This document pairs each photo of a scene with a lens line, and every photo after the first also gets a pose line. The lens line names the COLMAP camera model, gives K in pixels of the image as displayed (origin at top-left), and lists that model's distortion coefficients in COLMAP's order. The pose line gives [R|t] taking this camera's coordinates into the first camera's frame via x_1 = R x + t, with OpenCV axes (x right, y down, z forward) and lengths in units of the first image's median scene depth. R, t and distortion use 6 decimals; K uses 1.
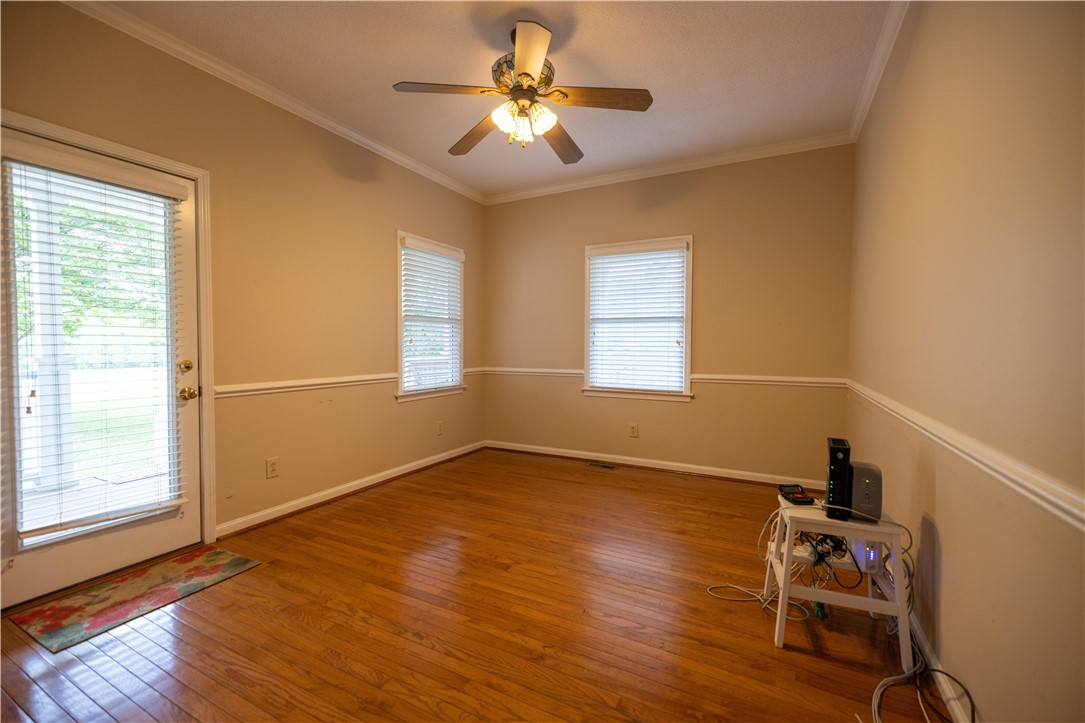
lens RADIAL K [[451.0, 0, 542.1], [0, 451.0, 360.1], [0, 0, 1]] dist [-0.001097, -0.000184]
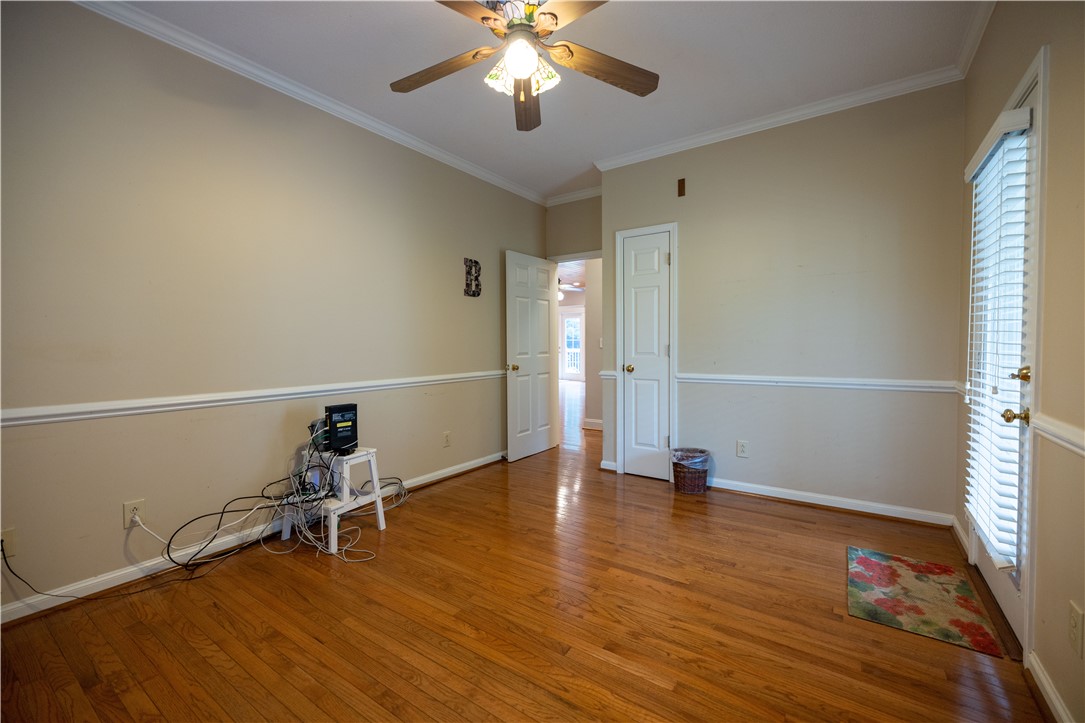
lens RADIAL K [[451.0, 0, 545.1], [0, 451.0, 356.9], [0, 0, 1]] dist [-0.001097, -0.000184]
pose [[-0.992415, 0.000535, 0.122932, -0.201756], [0.008190, 0.998057, 0.061768, -0.066156], [-0.122660, 0.062306, -0.990491, 1.992604]]
